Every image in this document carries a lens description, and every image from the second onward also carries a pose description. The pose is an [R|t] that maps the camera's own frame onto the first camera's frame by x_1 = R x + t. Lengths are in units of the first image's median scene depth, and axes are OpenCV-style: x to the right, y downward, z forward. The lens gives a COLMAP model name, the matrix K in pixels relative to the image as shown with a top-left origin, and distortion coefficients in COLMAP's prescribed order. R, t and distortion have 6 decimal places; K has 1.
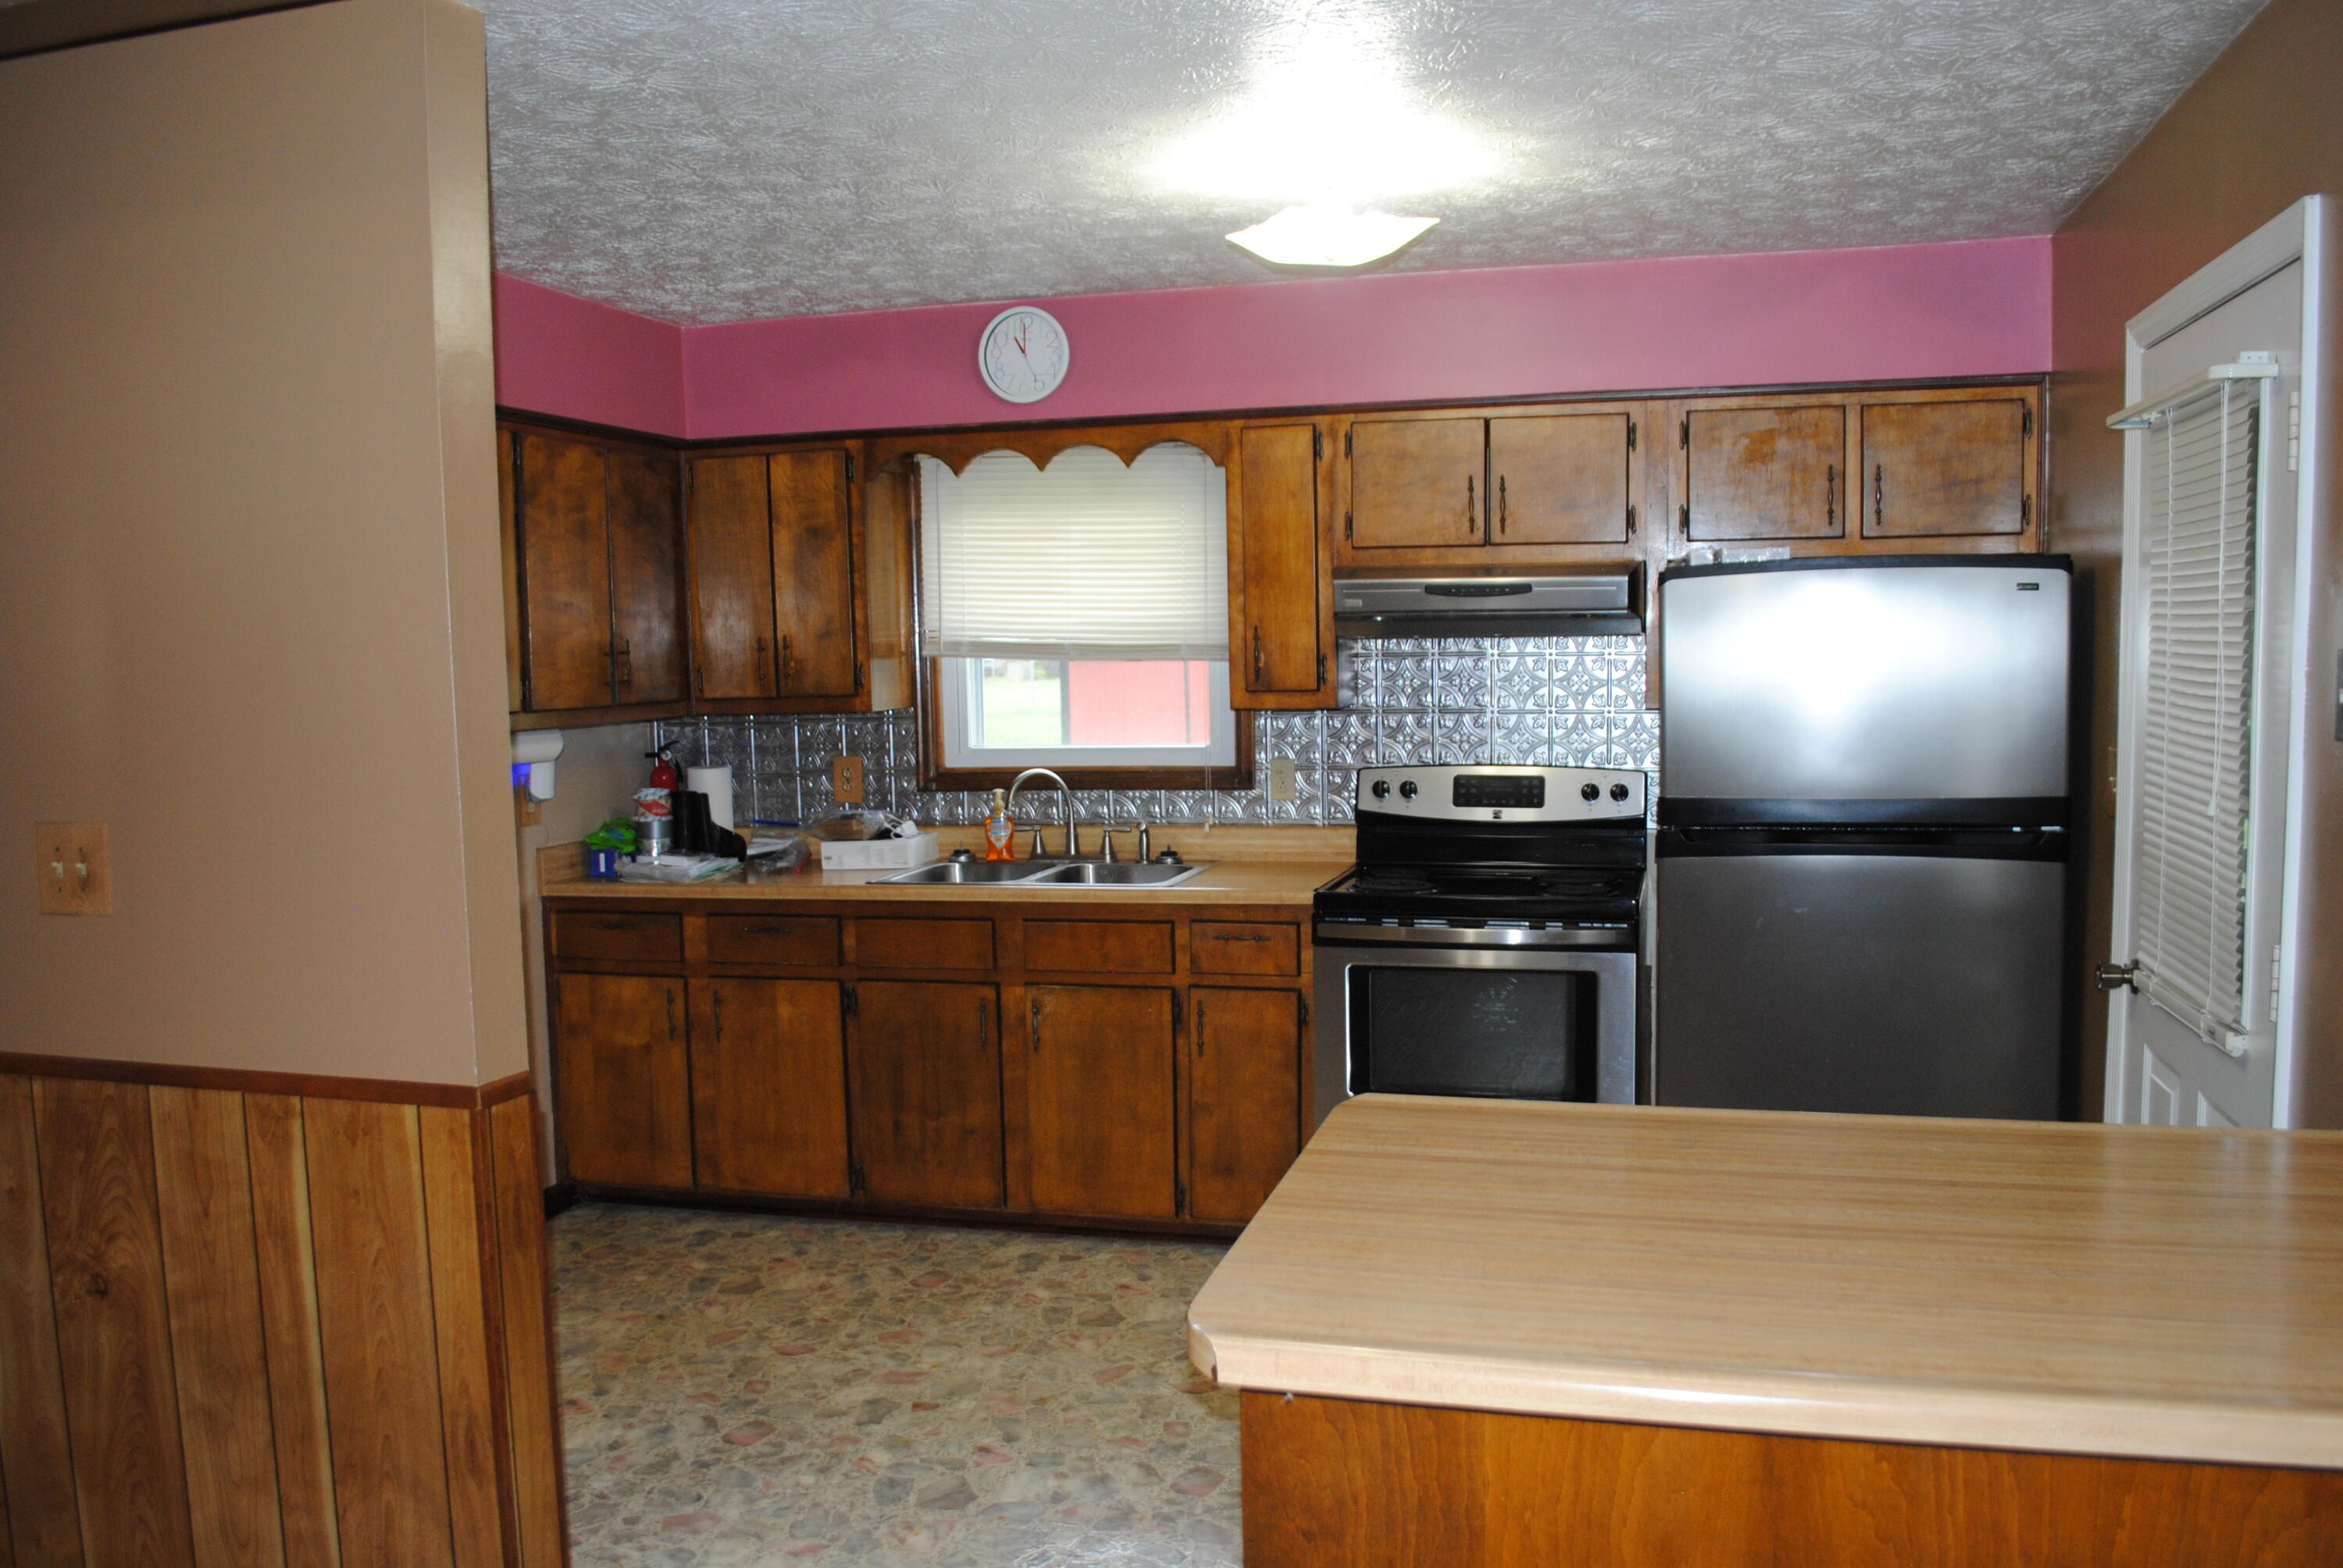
lens RADIAL K [[1856.3, 0, 1167.7], [0, 1856.3, 810.0], [0, 0, 1]] dist [-0.079462, 0.011392]
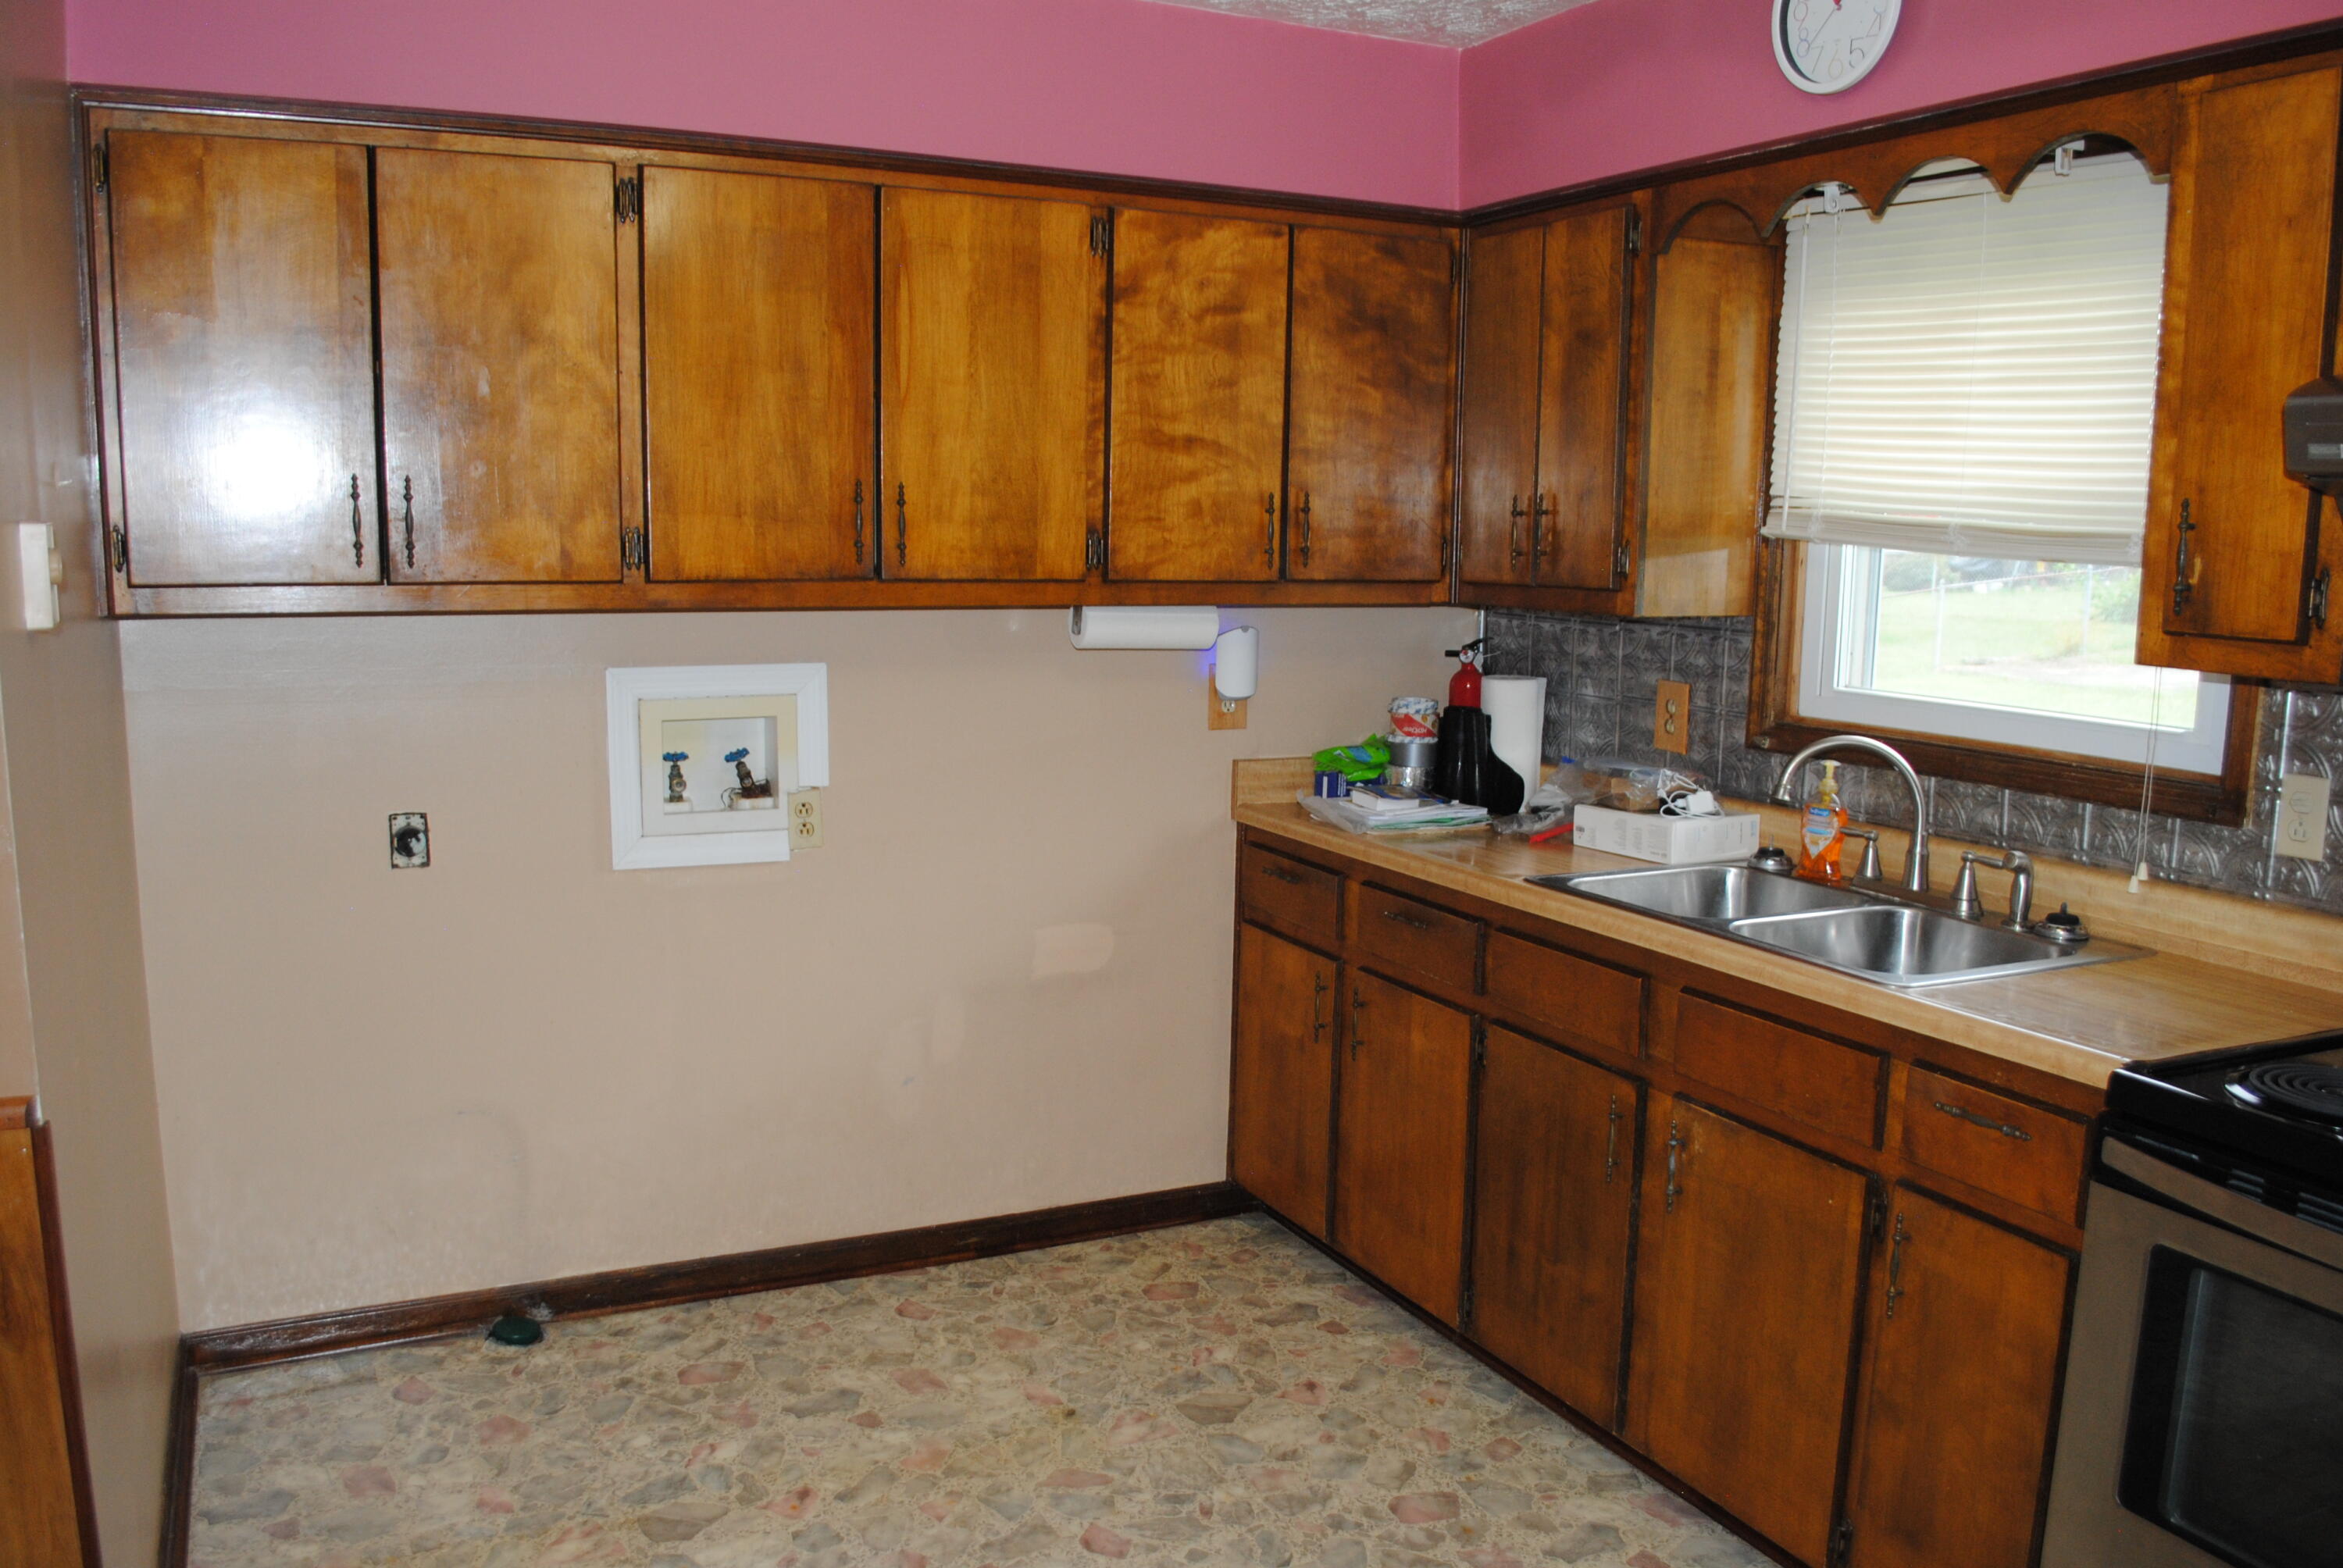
lens RADIAL K [[1856.3, 0, 1167.7], [0, 1856.3, 810.0], [0, 0, 1]] dist [-0.079462, 0.011392]
pose [[0.661191, 0.148333, -0.735407, 0.229834], [-0.098473, 0.988937, 0.110935, -0.044400], [0.743727, -0.000931, 0.668483, 0.475410]]
